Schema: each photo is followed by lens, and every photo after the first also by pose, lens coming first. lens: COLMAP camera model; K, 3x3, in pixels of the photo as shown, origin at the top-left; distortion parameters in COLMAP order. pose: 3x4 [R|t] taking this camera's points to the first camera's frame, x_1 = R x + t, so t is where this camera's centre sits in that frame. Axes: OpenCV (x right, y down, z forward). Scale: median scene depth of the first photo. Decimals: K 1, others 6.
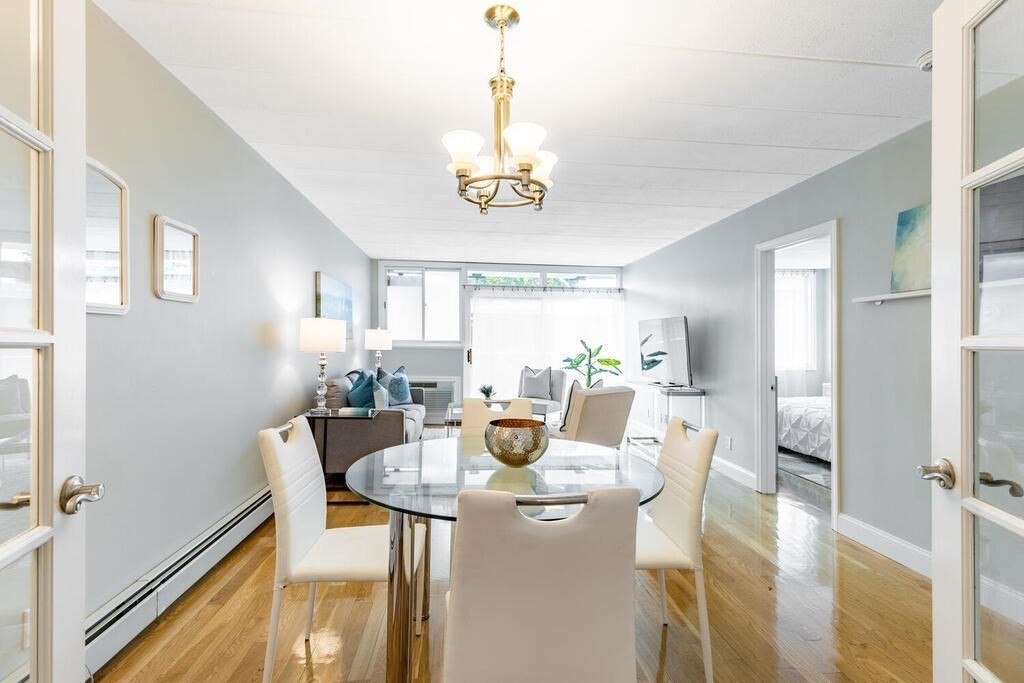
lens RADIAL K [[454.4, 0, 505.2], [0, 454.4, 340.5], [0, 0, 1]] dist [0.003062, 0.000069]
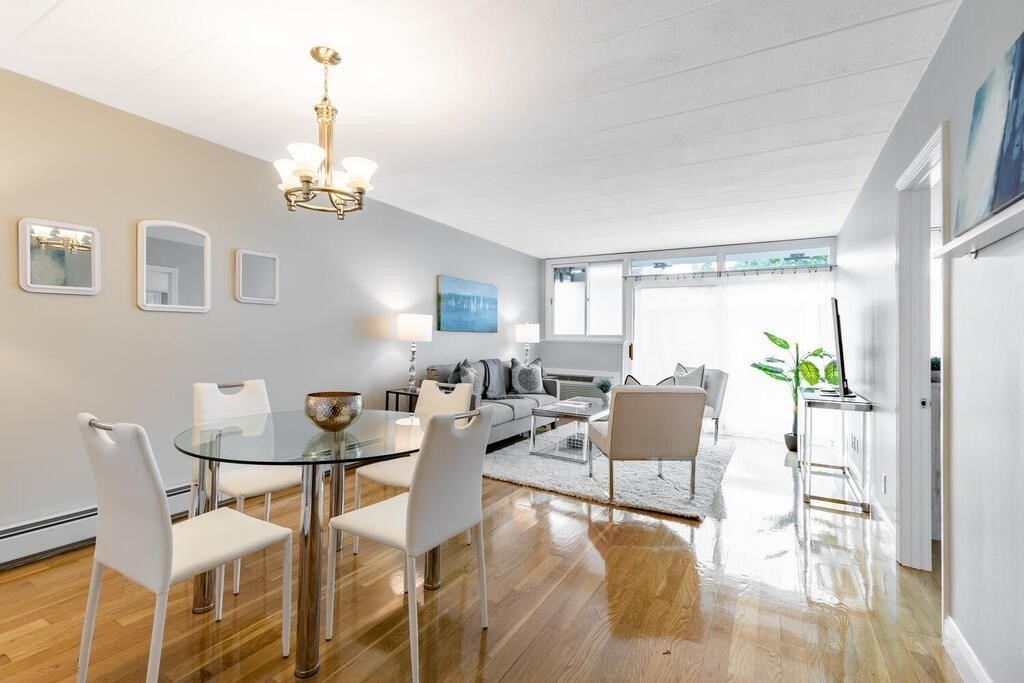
lens RADIAL K [[454.4, 0, 503.1], [0, 454.4, 340.2], [0, 0, 1]] dist [0.003062, 0.000069]
pose [[0.805107, 0.005648, -0.593103, 0.280615], [-0.004395, 0.999984, 0.003557, 0.009437], [0.593113, -0.000257, 0.805119, 0.079934]]
